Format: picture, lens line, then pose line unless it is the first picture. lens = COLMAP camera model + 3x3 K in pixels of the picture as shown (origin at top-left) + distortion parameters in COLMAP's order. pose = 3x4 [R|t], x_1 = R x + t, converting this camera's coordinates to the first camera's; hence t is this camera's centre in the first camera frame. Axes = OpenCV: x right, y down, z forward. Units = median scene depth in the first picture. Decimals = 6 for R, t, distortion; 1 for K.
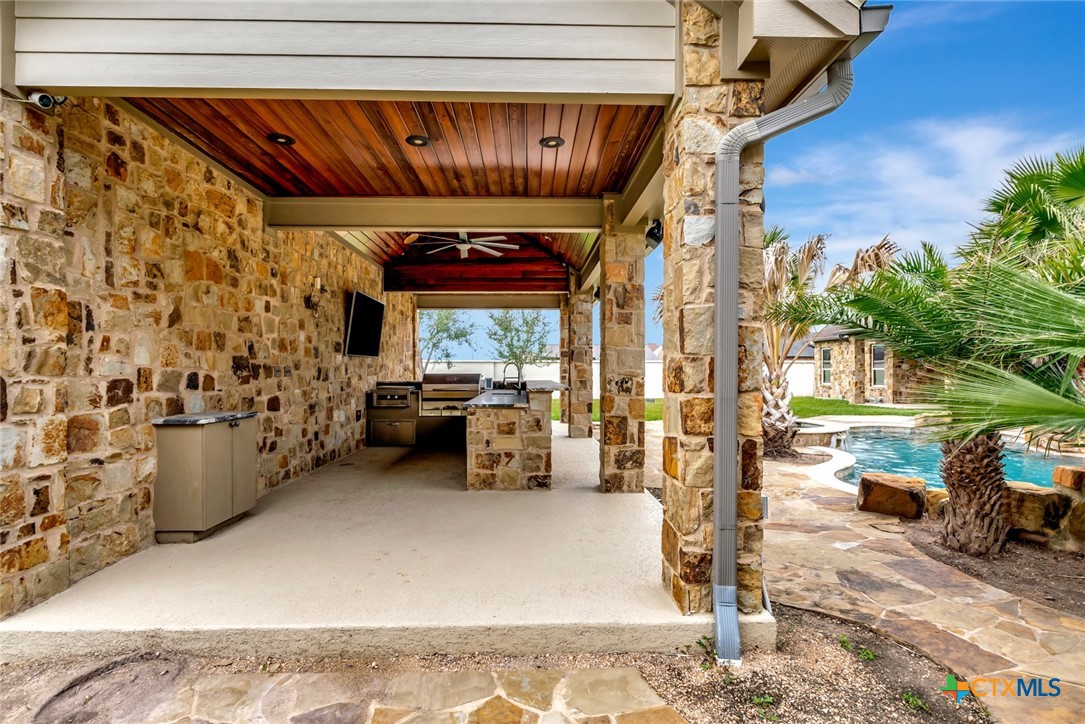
lens RADIAL K [[509.0, 0, 538.8], [0, 509.0, 367.6], [0, 0, 1]] dist [0.000883, -0.000563]
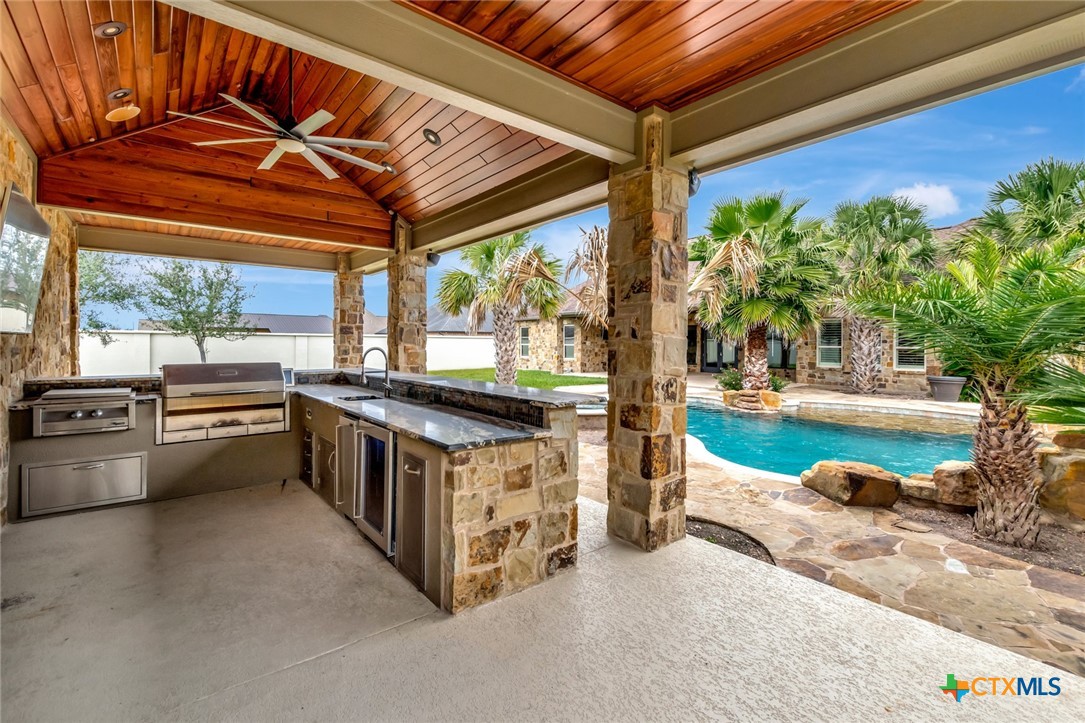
lens RADIAL K [[486.5, 0, 583.5], [0, 486.5, 344.3], [0, 0, 1]] dist [0.004251, 0.000179]
pose [[0.793745, 0.005631, 0.608225, -0.328827], [-0.008813, 0.999959, 0.002243, -0.027560], [-0.608187, -0.007140, 0.793762, 0.539921]]
